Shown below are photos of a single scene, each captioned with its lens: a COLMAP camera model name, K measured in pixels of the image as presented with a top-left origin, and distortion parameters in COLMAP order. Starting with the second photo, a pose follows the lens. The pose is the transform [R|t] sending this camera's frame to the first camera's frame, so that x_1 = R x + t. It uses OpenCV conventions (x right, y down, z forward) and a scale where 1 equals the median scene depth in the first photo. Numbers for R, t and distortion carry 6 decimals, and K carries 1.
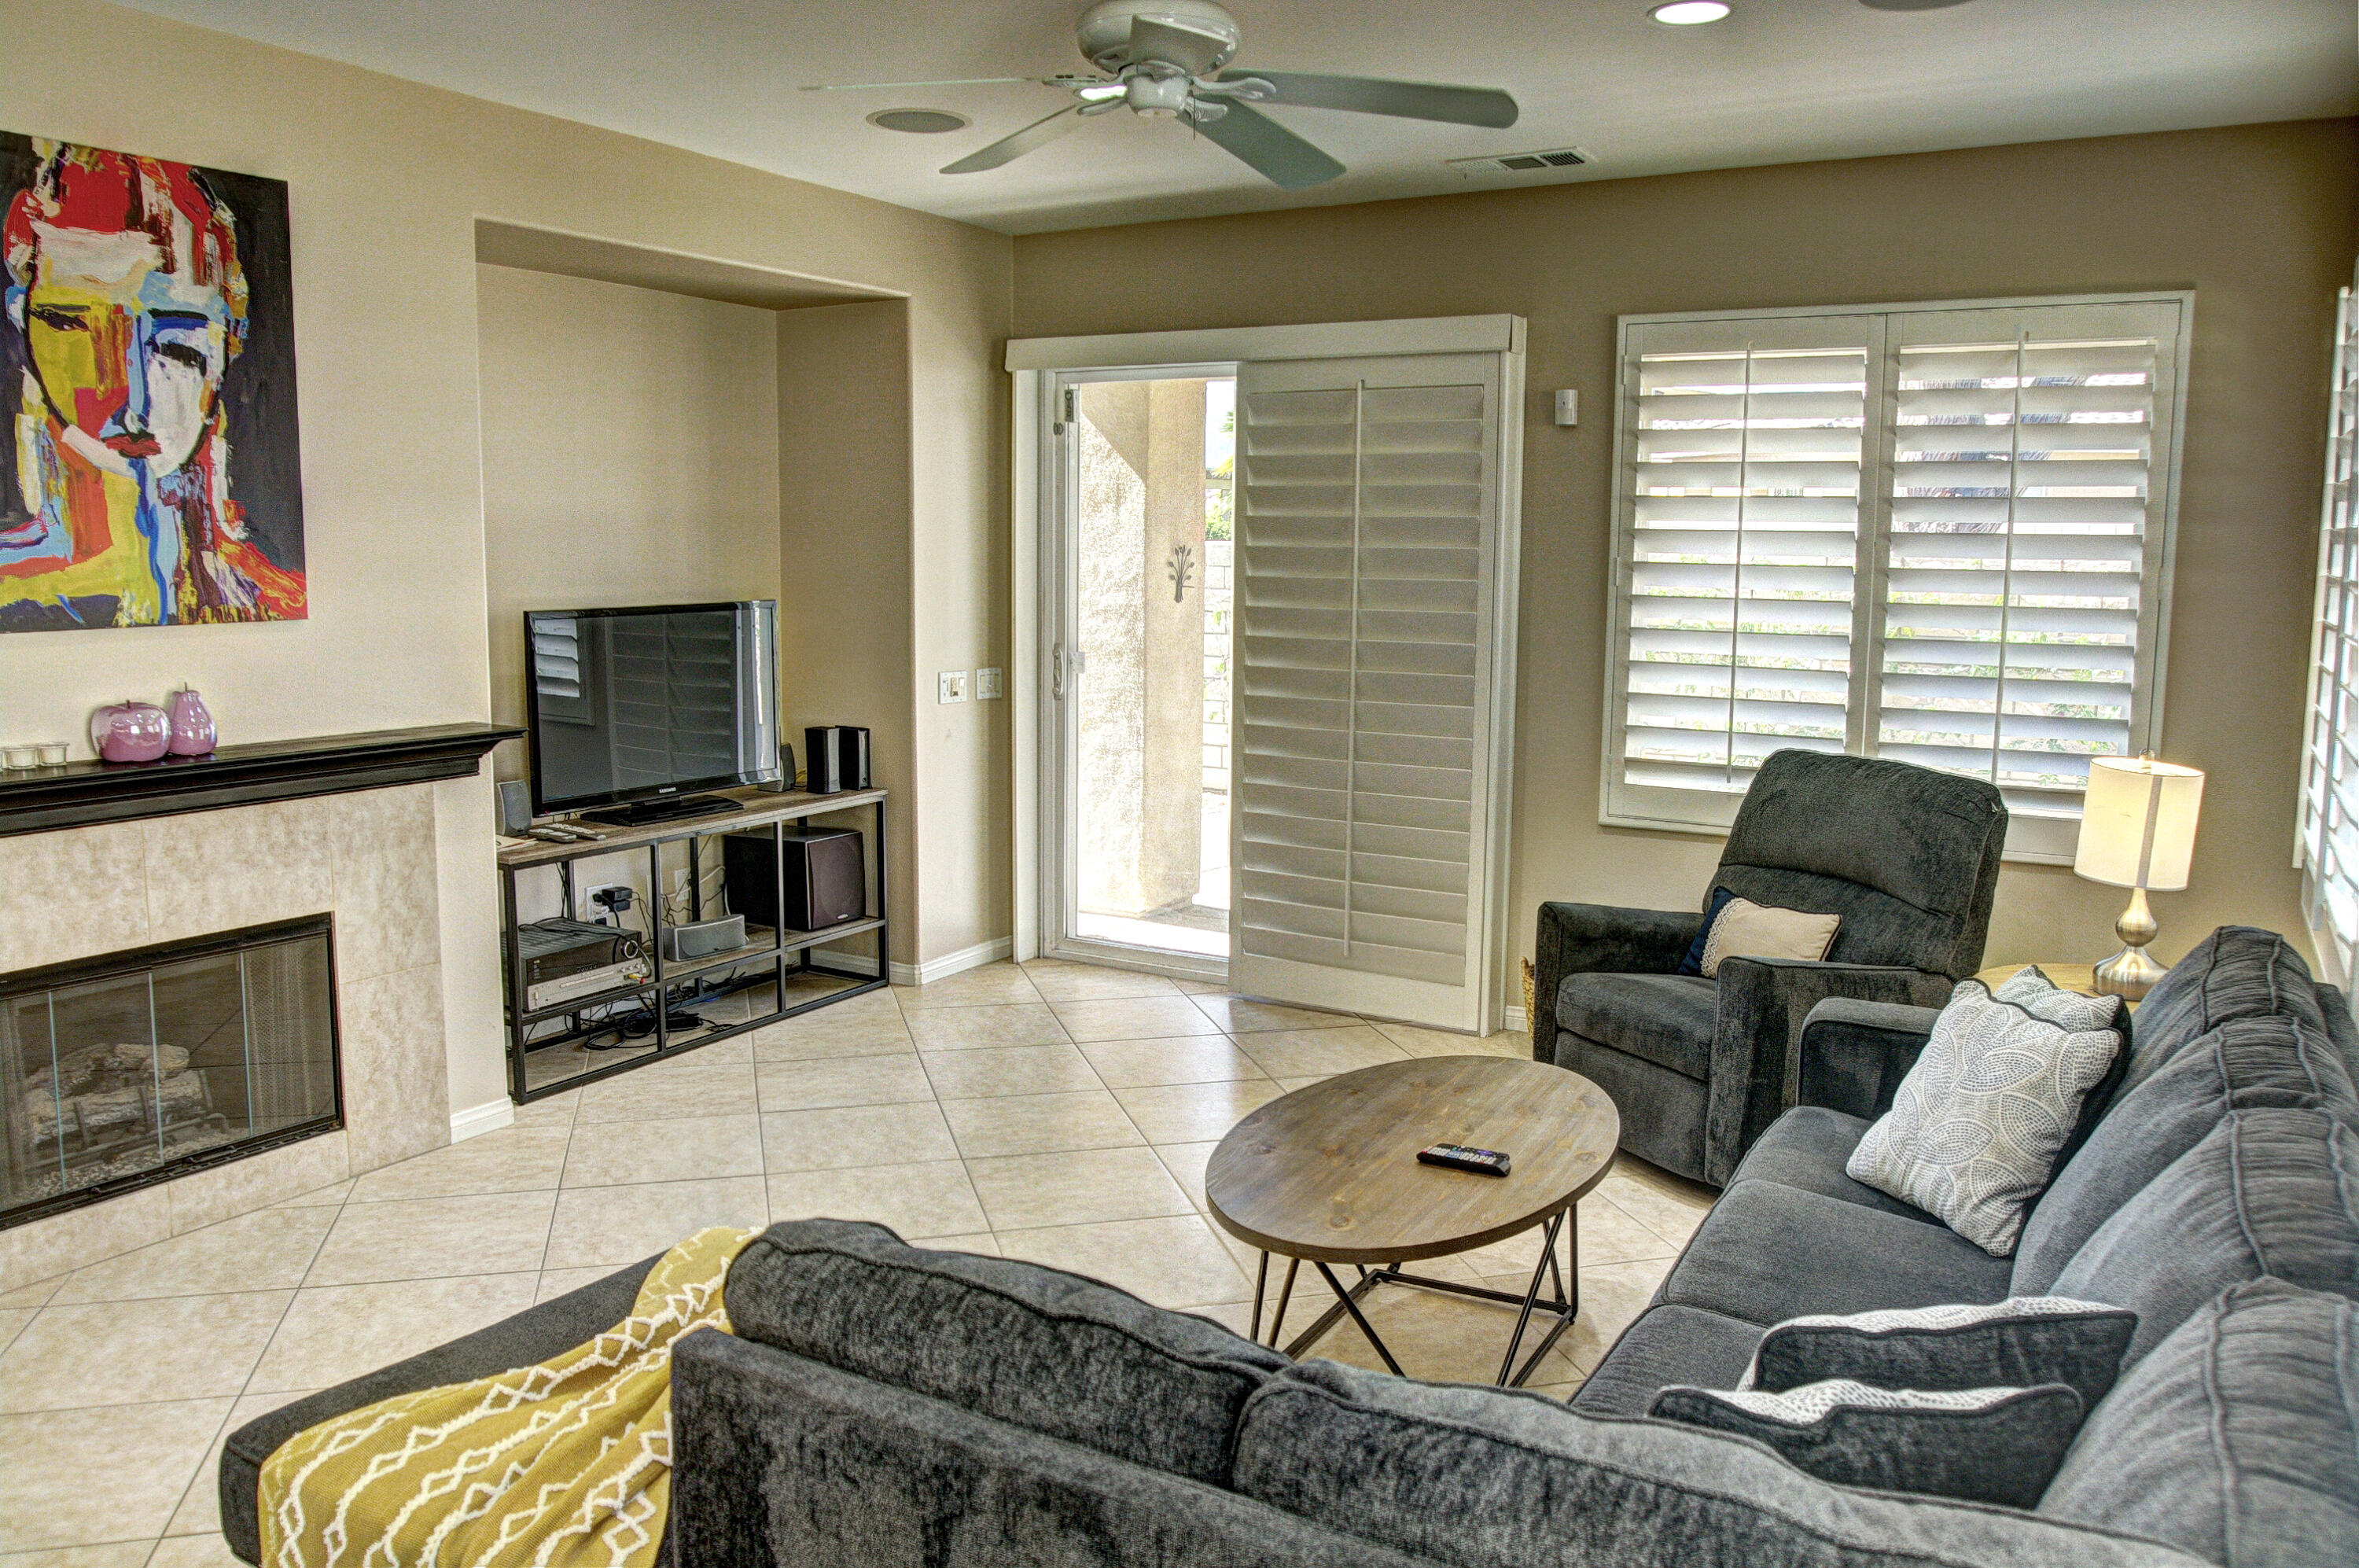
lens RADIAL K [[1782.0, 0, 1159.8], [0, 1782.0, 776.4], [0, 0, 1]] dist [-0.071700, 0.041021]
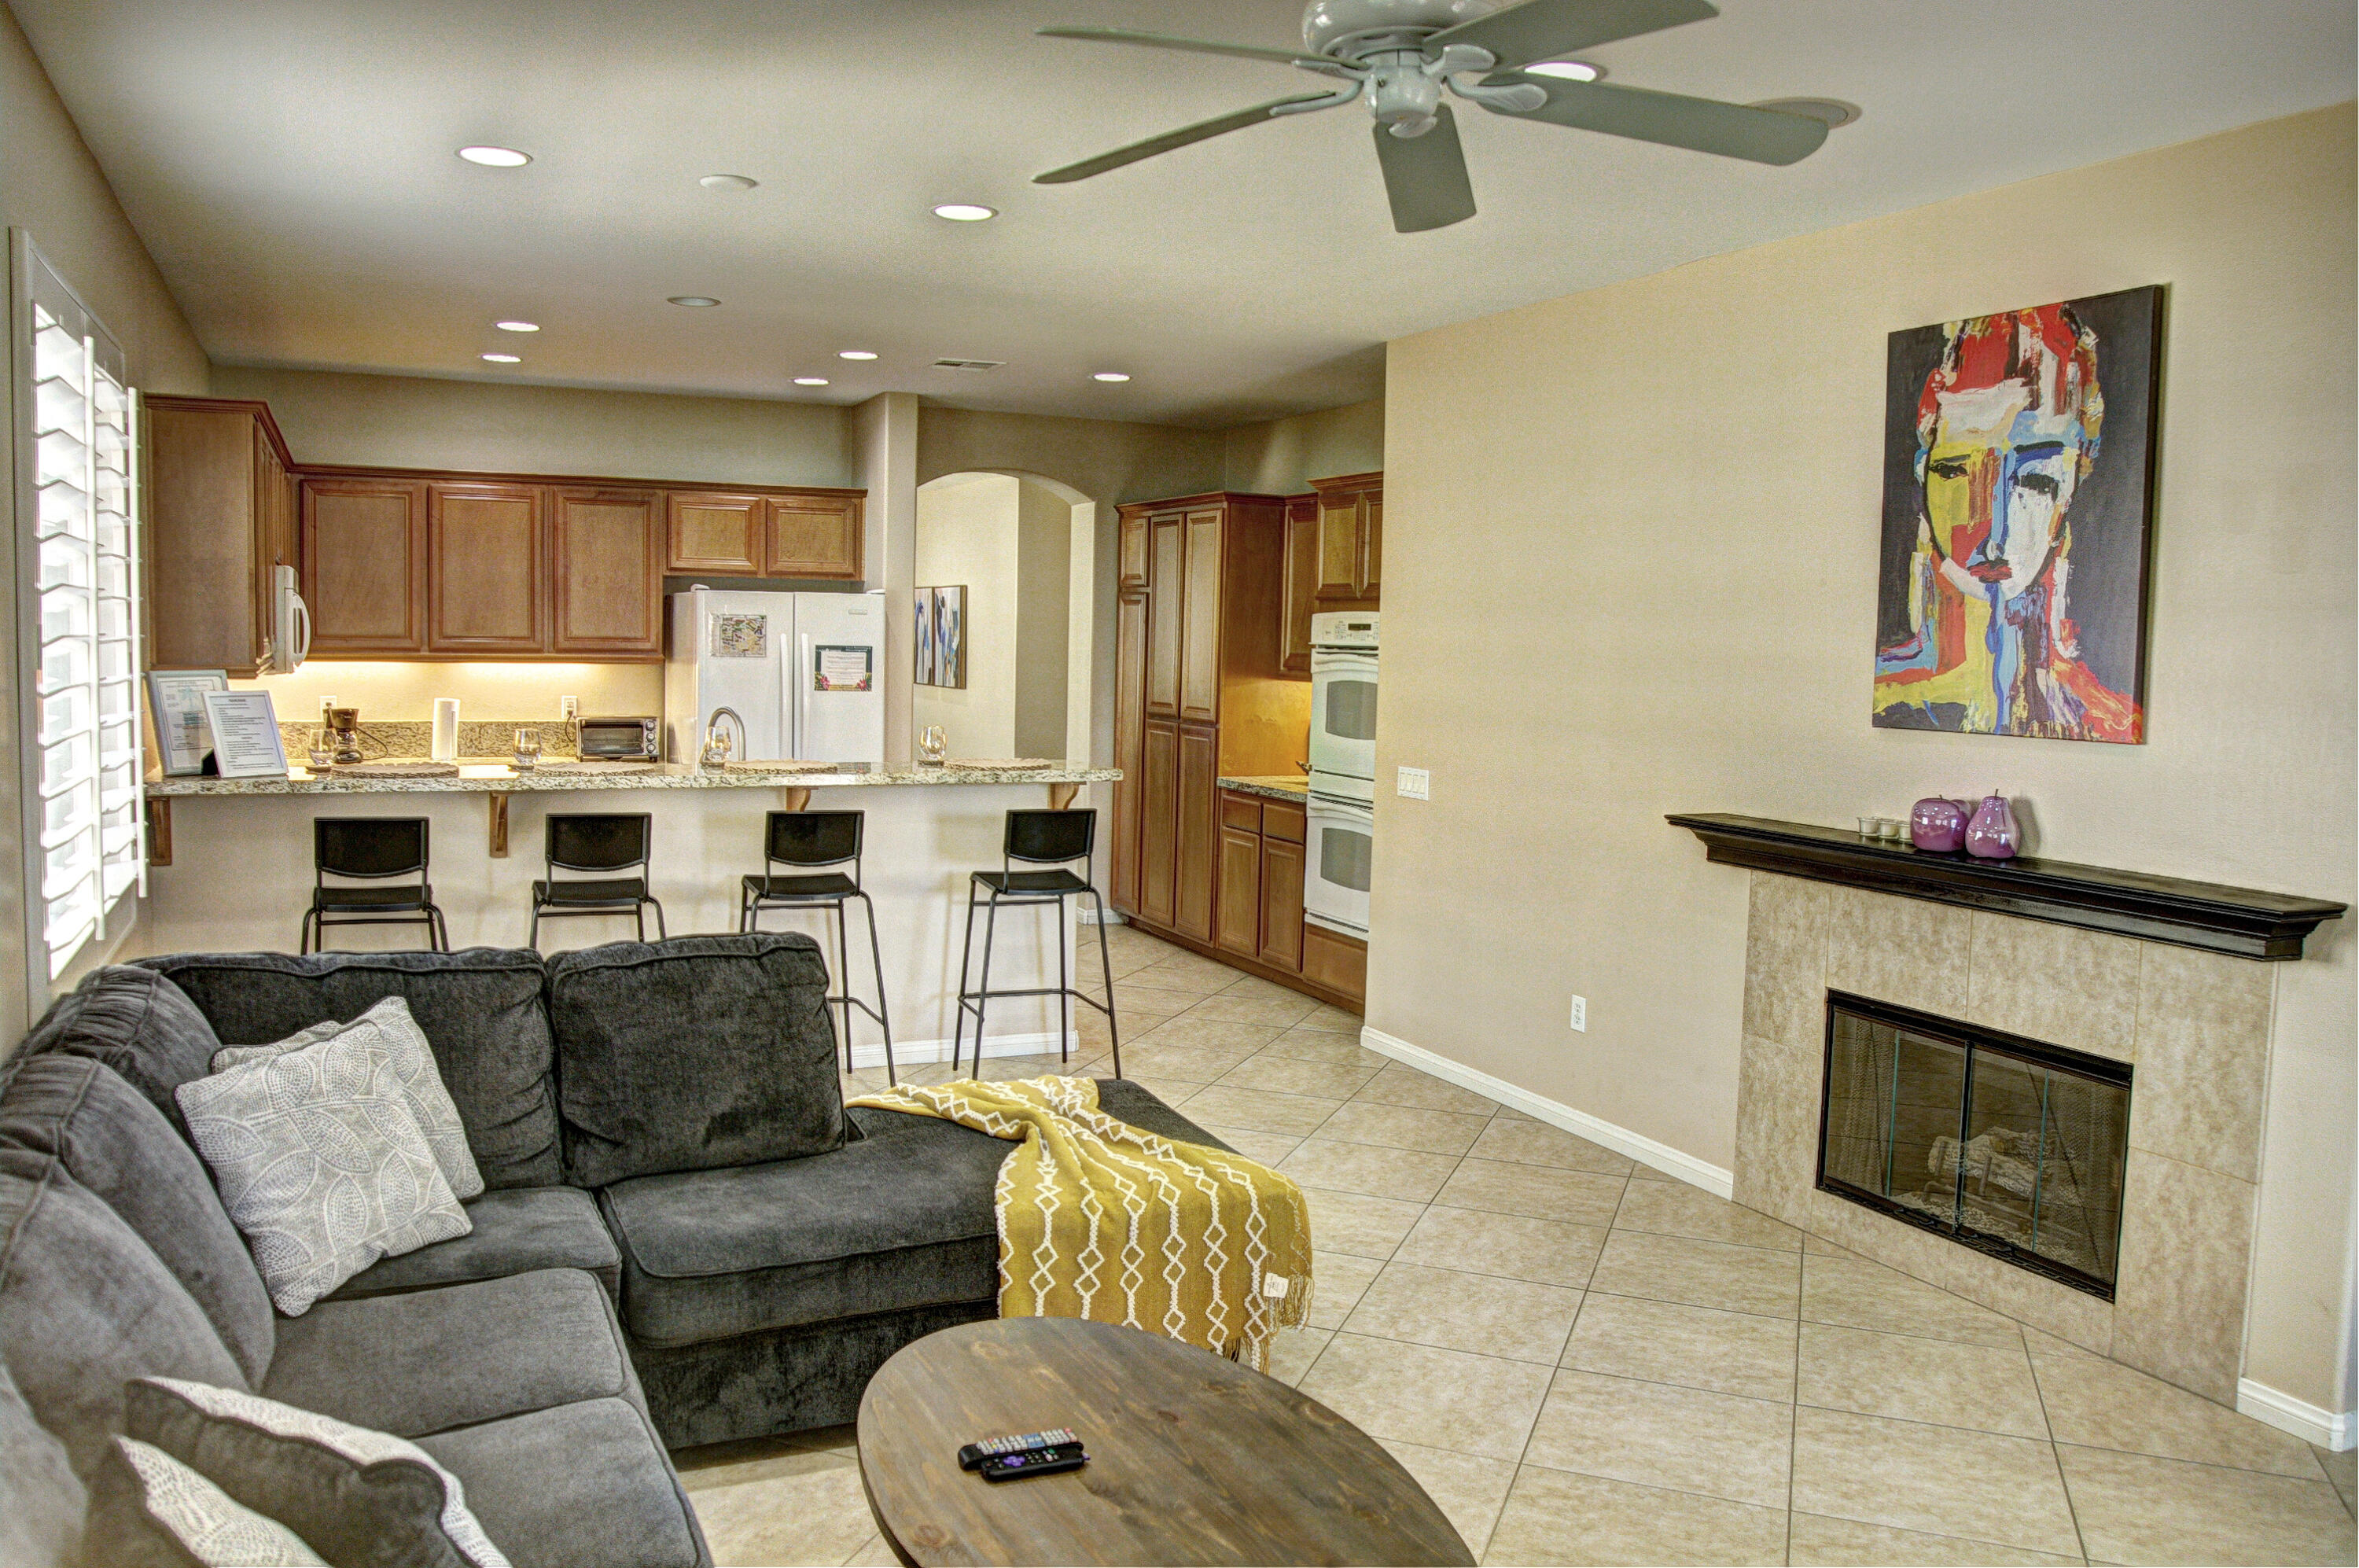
lens RADIAL K [[1782.0, 0, 1159.8], [0, 1782.0, 776.4], [0, 0, 1]] dist [-0.071700, 0.041021]
pose [[-0.569898, 0.041837, -0.820649, 0.614679], [-0.137892, 0.979672, 0.145703, -0.146216], [0.810063, 0.196197, -0.552544, 1.169887]]
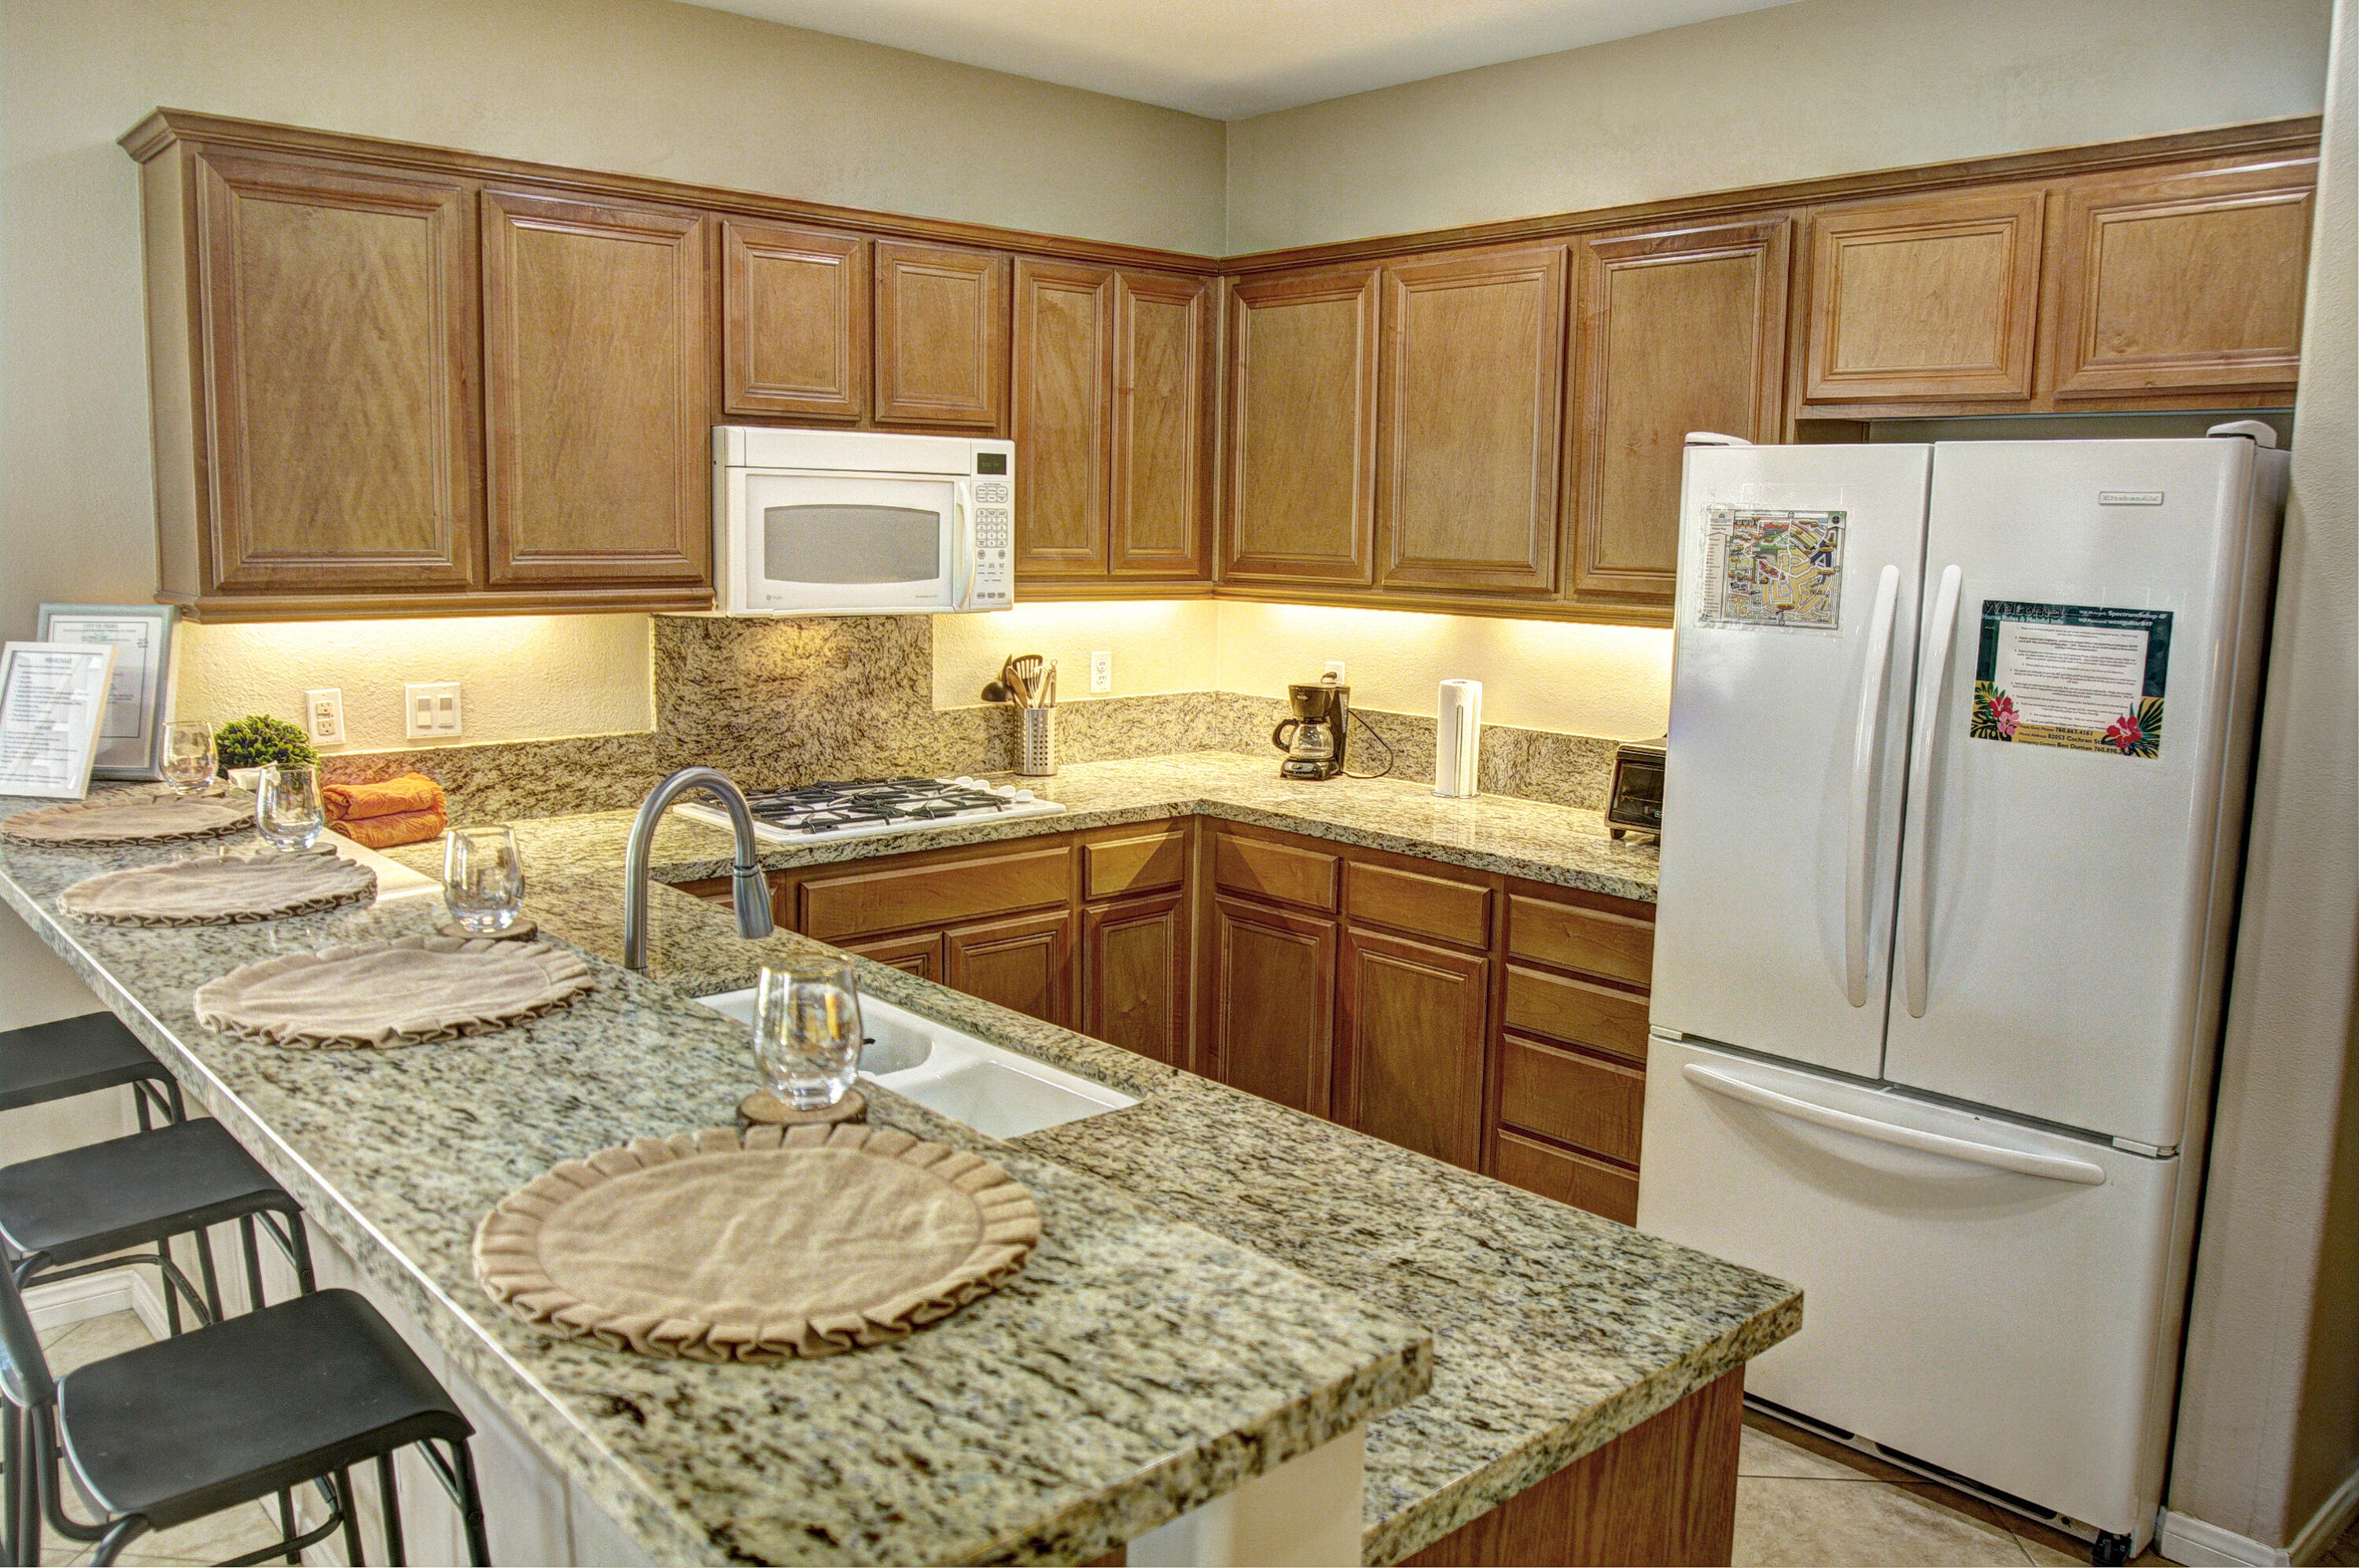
lens RADIAL K [[1782.0, 0, 1159.8], [0, 1782.0, 776.4], [0, 0, 1]] dist [-0.071700, 0.041021]
pose [[-0.951693, -0.071887, 0.298517, -0.805532], [0.012269, 0.962528, 0.270905, -0.058860], [-0.306806, 0.261481, -0.915149, 0.385064]]
